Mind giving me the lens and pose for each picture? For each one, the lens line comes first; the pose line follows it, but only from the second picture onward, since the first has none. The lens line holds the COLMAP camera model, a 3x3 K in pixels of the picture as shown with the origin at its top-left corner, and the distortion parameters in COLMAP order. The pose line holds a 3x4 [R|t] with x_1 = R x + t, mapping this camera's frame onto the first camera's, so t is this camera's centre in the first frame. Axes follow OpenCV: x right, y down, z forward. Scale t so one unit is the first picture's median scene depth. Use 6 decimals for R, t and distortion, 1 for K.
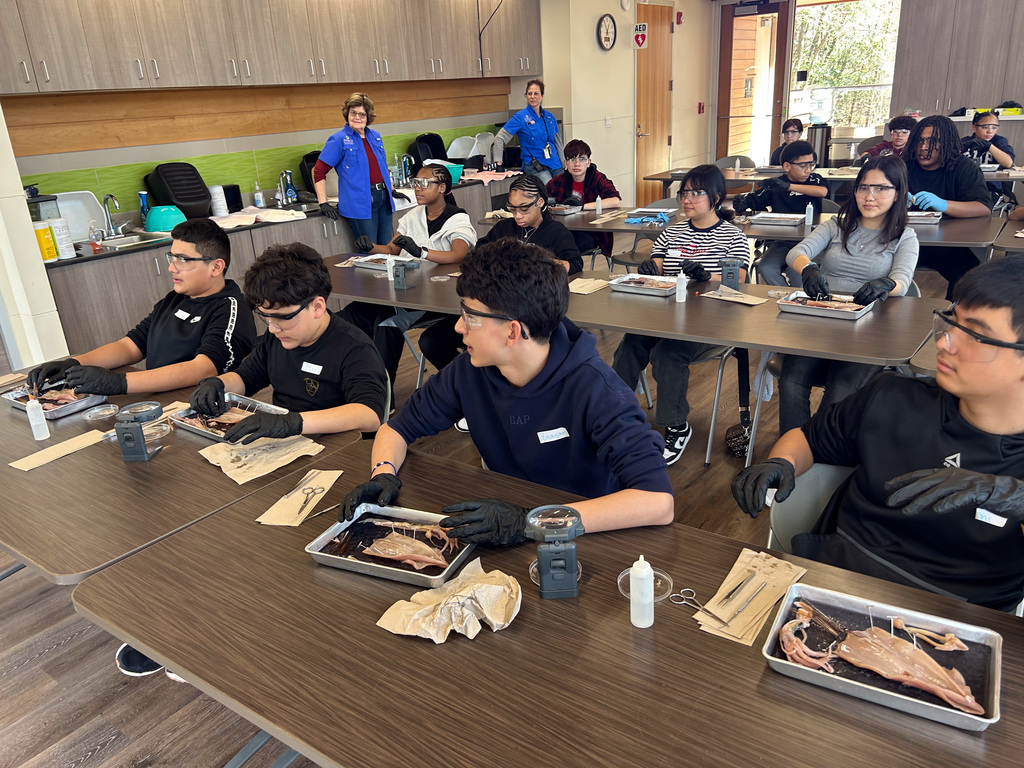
lens RADIAL K [[772.7, 0, 506.3], [0, 772.7, 389.2], [0, 0, 1]] dist [0.035546, -0.052608]
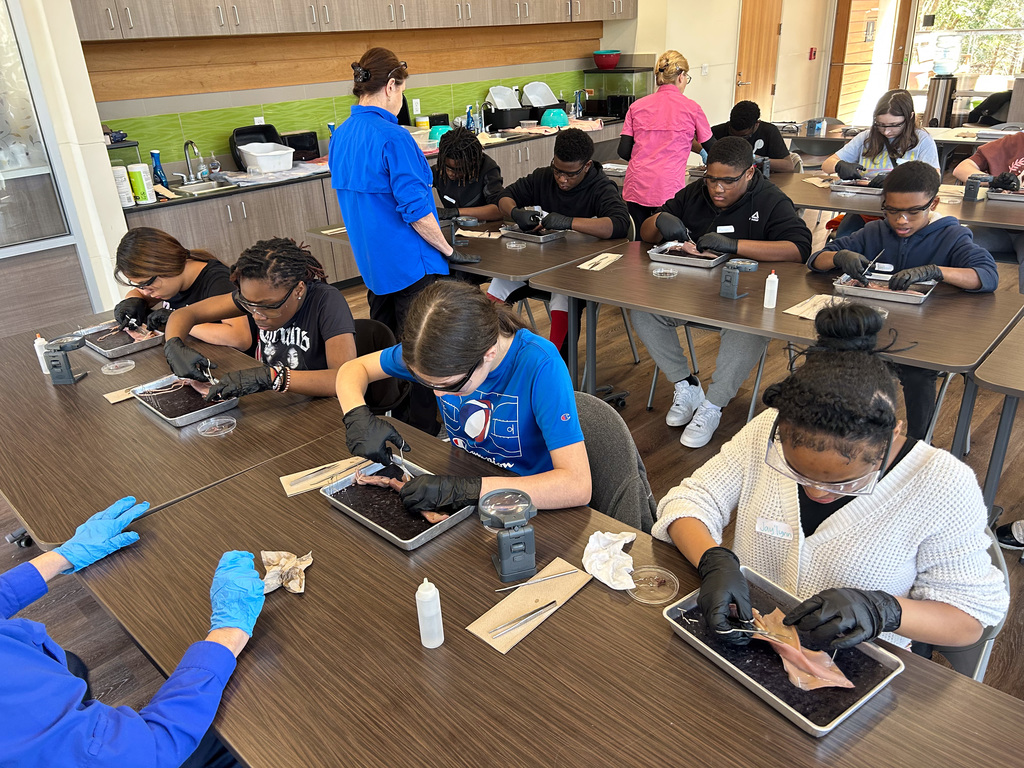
lens RADIAL K [[772.7, 0, 497.7], [0, 772.7, 381.4], [0, 0, 1]] dist [0.035546, -0.052608]
pose [[0.989956, 0.064914, -0.125593, 0.029835], [-0.057034, 0.996231, 0.065355, -0.016187], [0.129362, -0.057536, 0.989927, 0.011180]]
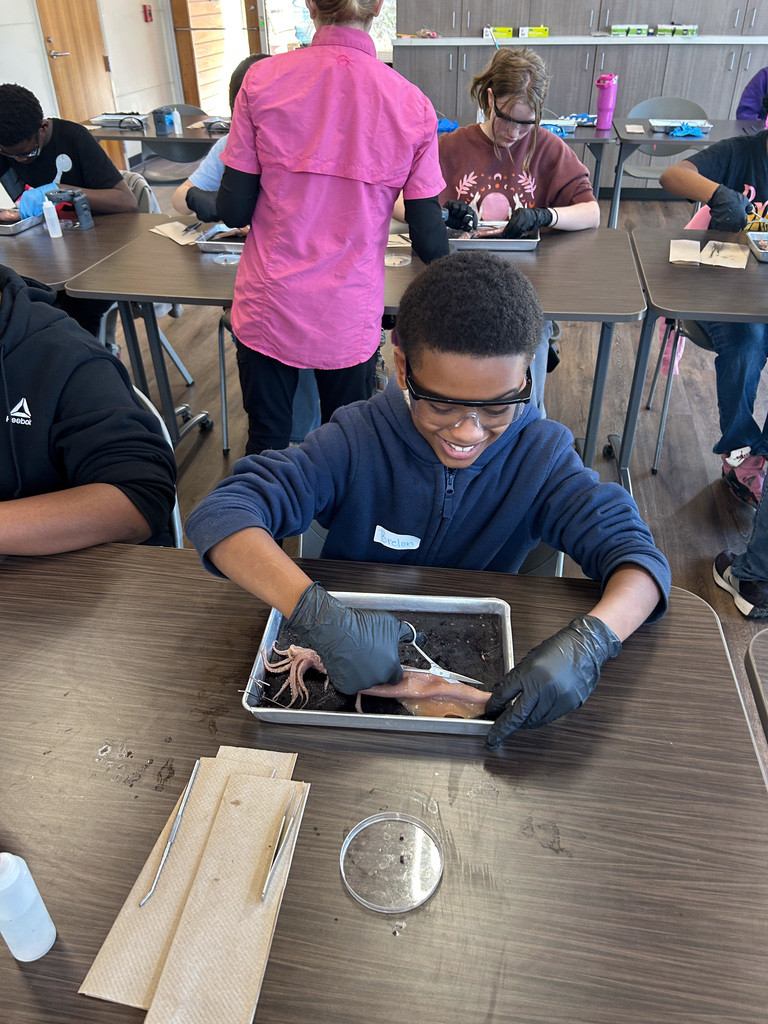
lens RADIAL K [[772.7, 0, 386.1], [0, 772.7, 520.2], [0, 0, 1]] dist [0.035546, -0.052608]
pose [[0.899397, -0.205432, 0.385852, 0.118795], [0.115230, 0.962890, 0.244061, -0.100213], [-0.421671, -0.175047, 0.889692, 0.301983]]
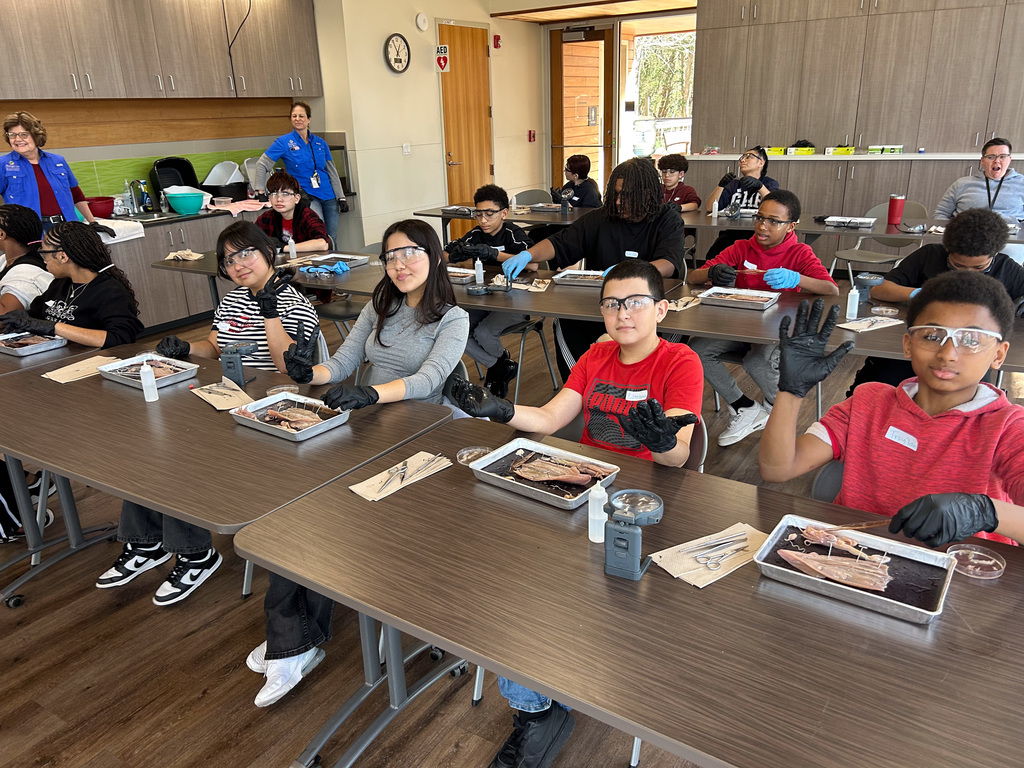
lens RADIAL K [[772.7, 0, 511.1], [0, 772.7, 387.8], [0, 0, 1]] dist [0.035546, -0.052608]
pose [[0.996697, 0.002814, 0.081158, 0.219799], [-0.000991, 0.999747, -0.022493, -0.046559], [-0.081200, 0.022338, 0.996447, 0.087920]]
